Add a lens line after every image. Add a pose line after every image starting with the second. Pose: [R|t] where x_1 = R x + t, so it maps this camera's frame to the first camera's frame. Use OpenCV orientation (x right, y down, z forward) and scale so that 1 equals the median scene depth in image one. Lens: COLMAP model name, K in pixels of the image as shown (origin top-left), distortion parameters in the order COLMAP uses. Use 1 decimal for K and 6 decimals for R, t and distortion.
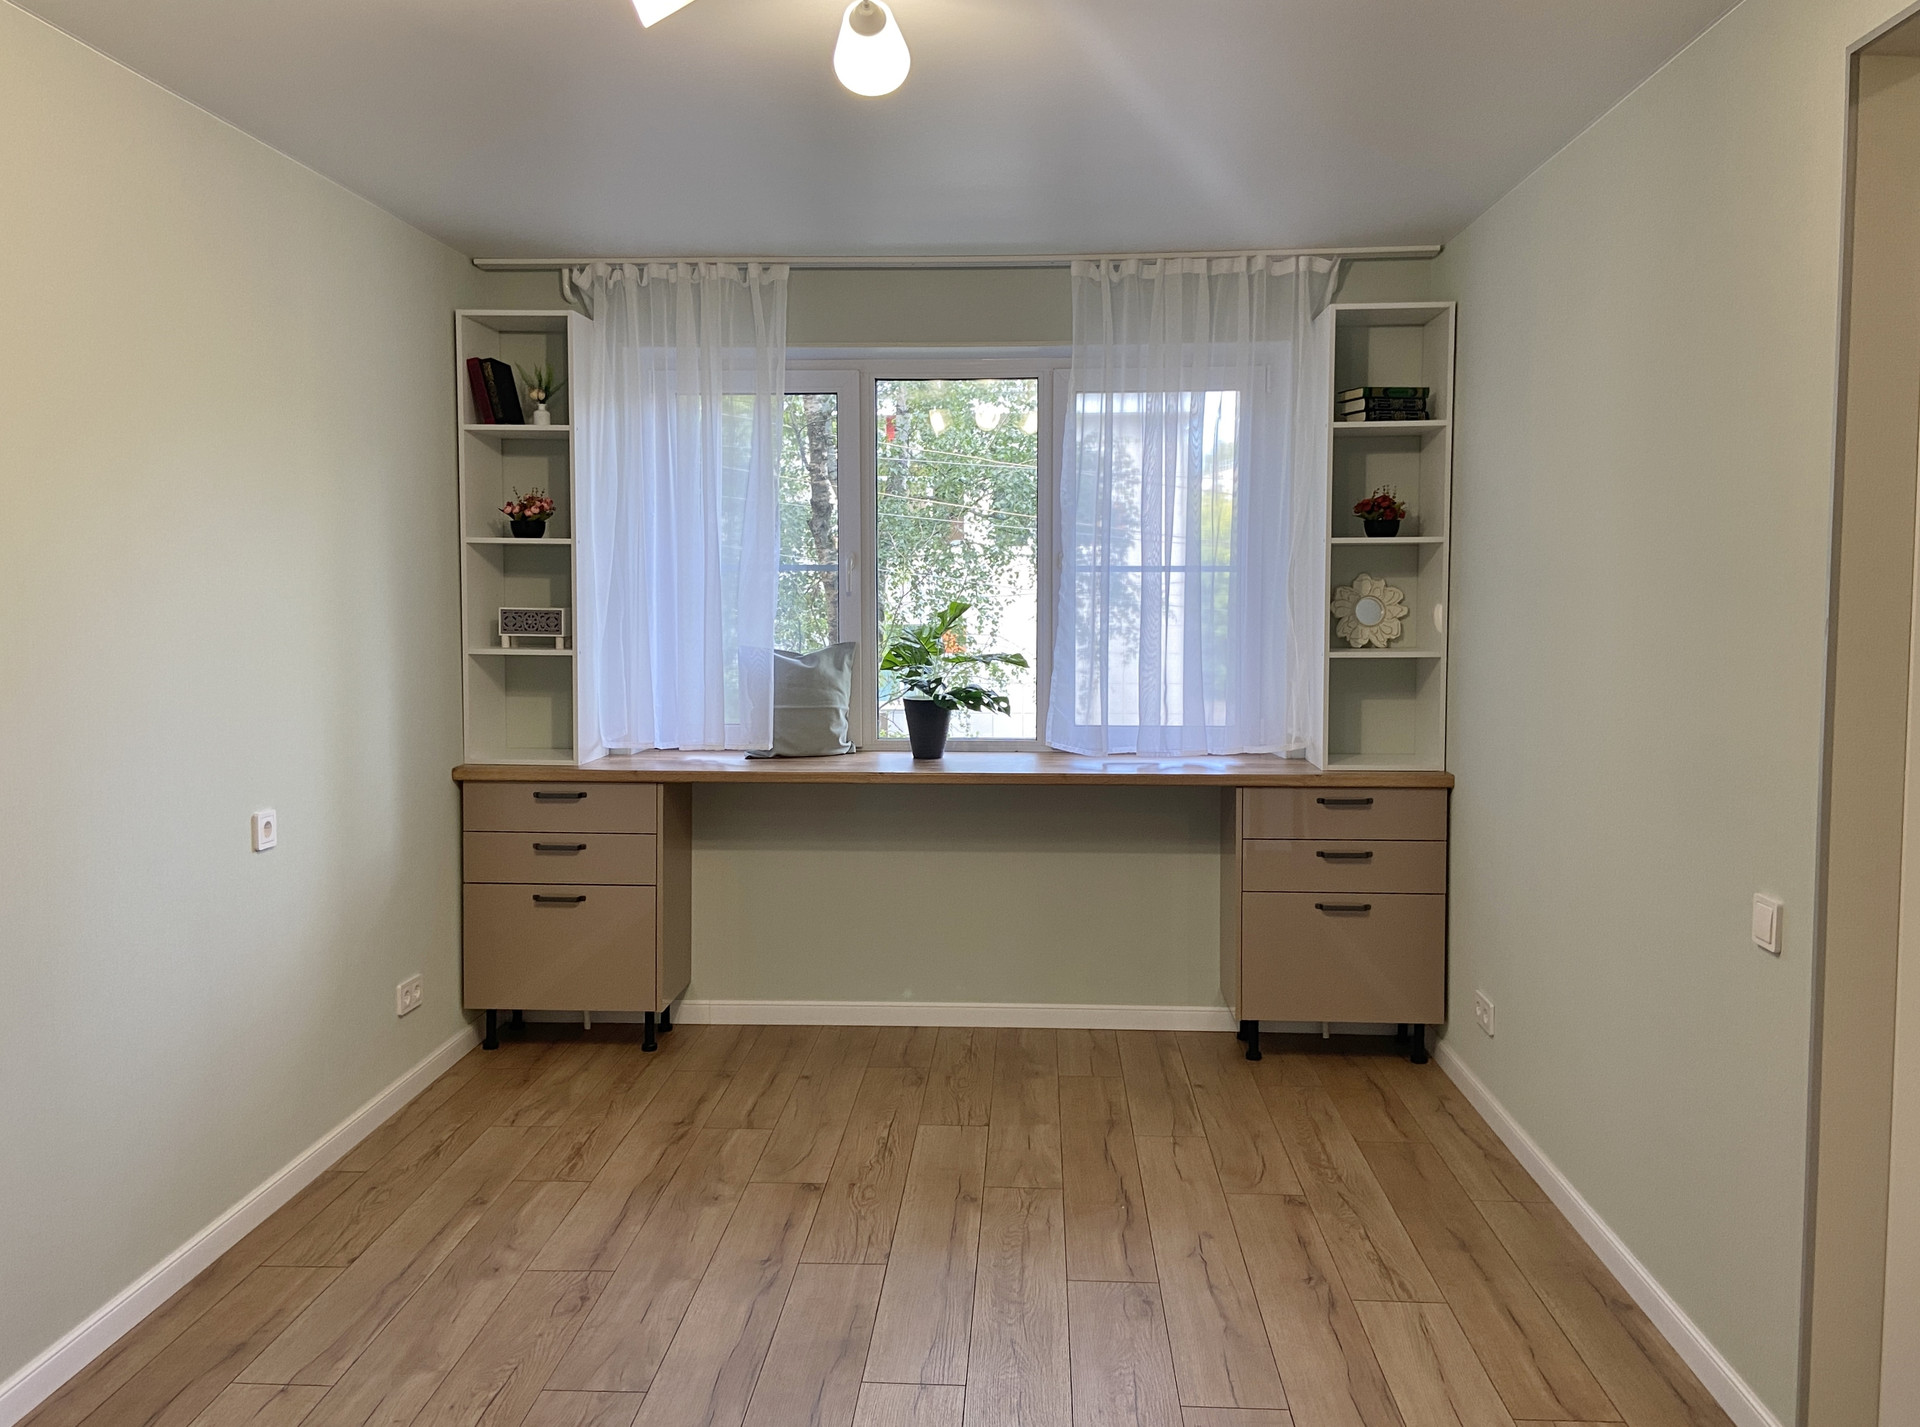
lens RADIAL K [[1584.2, 0, 960.0], [0, 1584.2, 713.5], [0, 0, 1]] dist [0.137860, -0.148854]
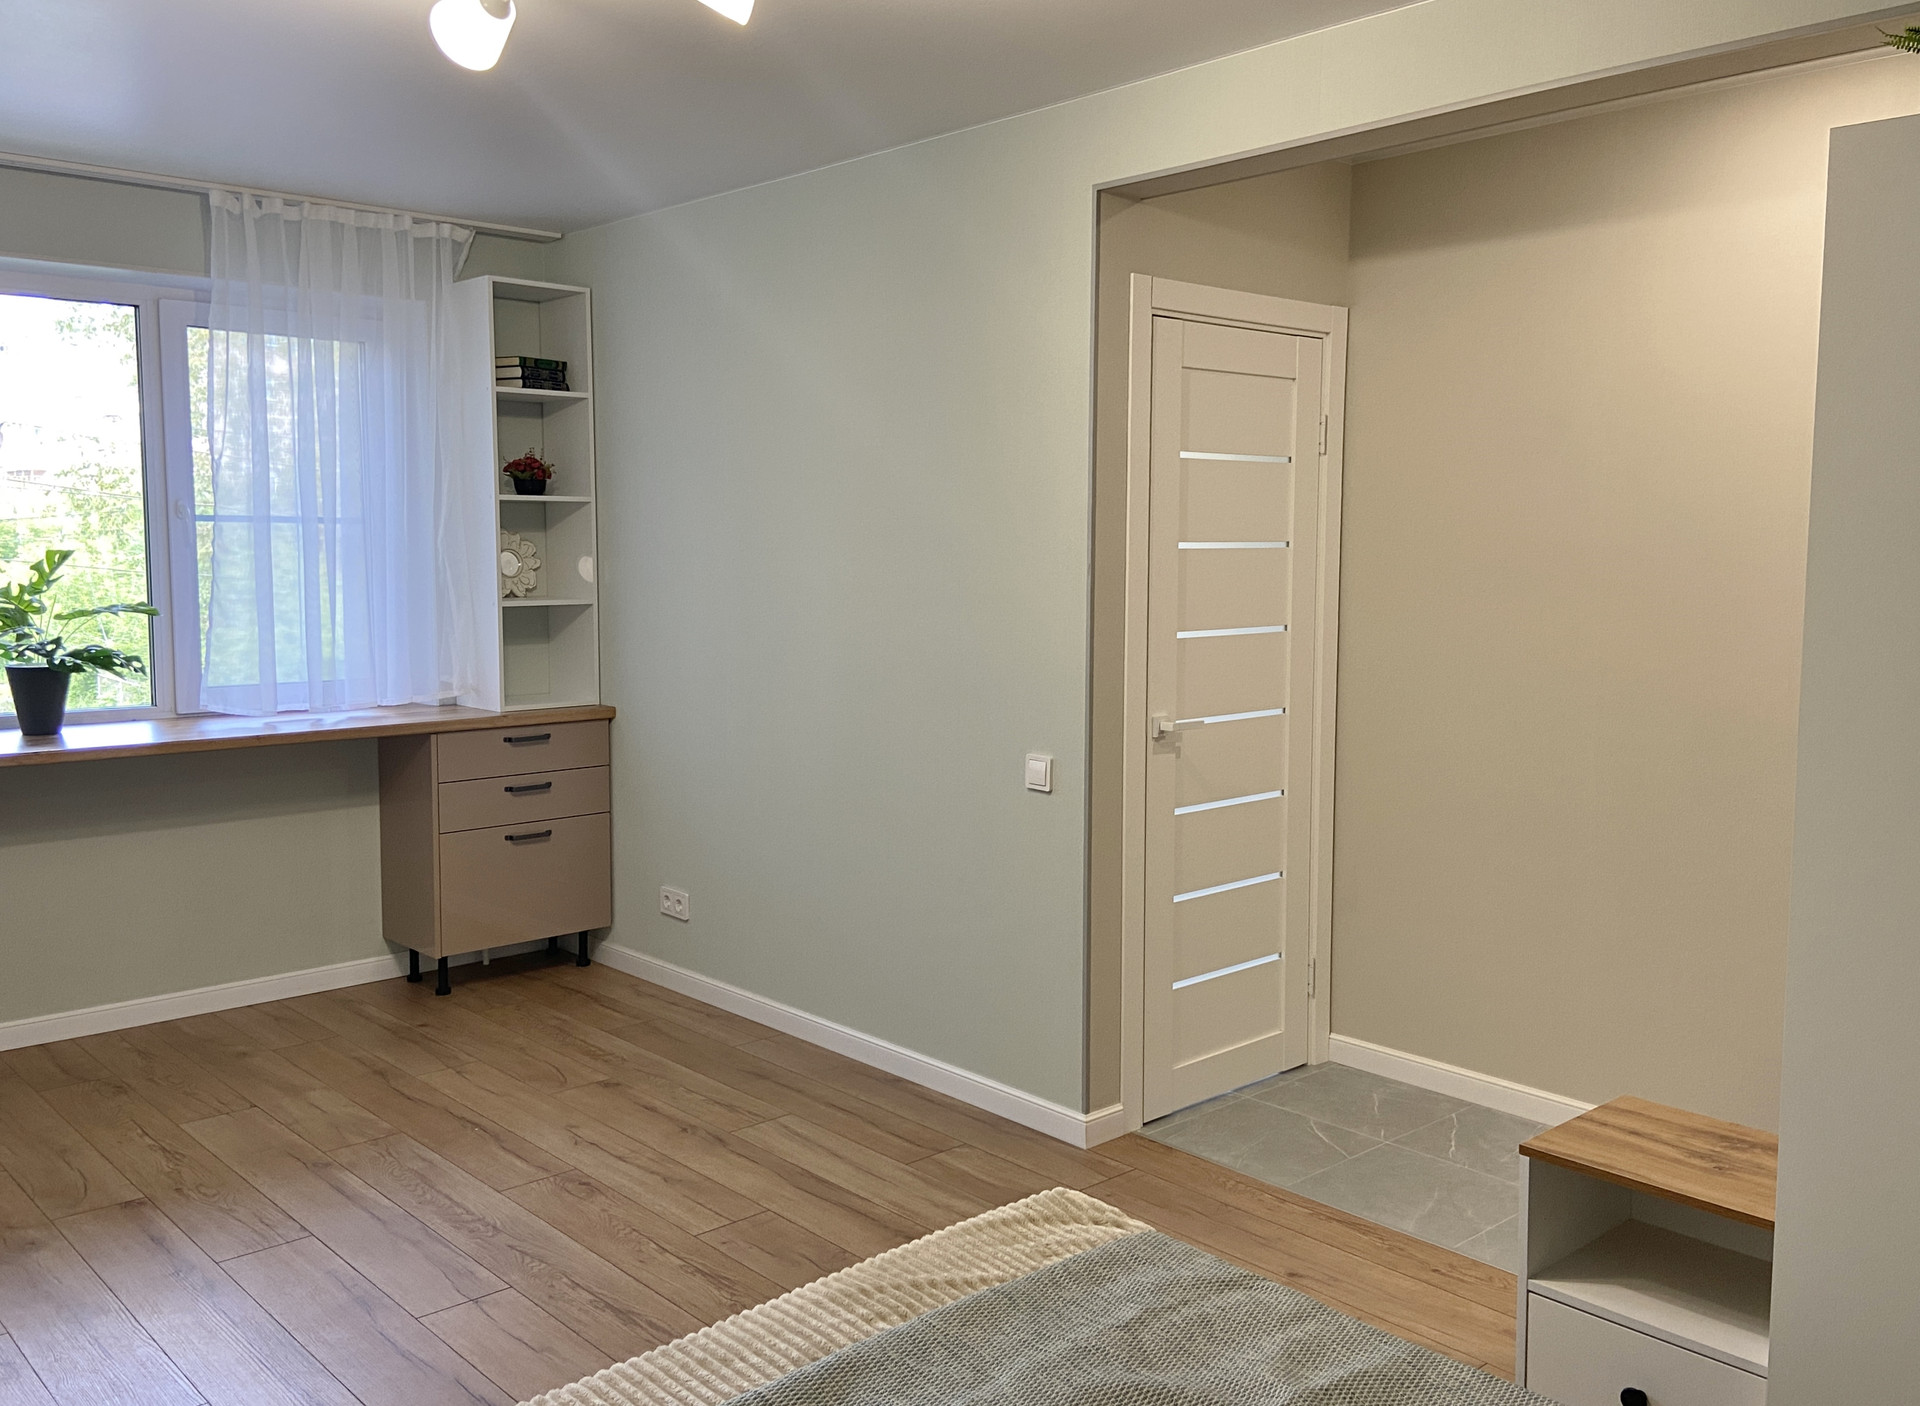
lens RADIAL K [[1595.3, 0, 960.0], [0, 1595.3, 703.0], [0, 0, 1]] dist [0.146992, -0.185761]
pose [[0.710202, -0.068543, 0.700653, -0.316099], [0.053926, 0.997622, 0.042933, -0.000180], [-0.701929, 0.007292, 0.712209, 0.011659]]
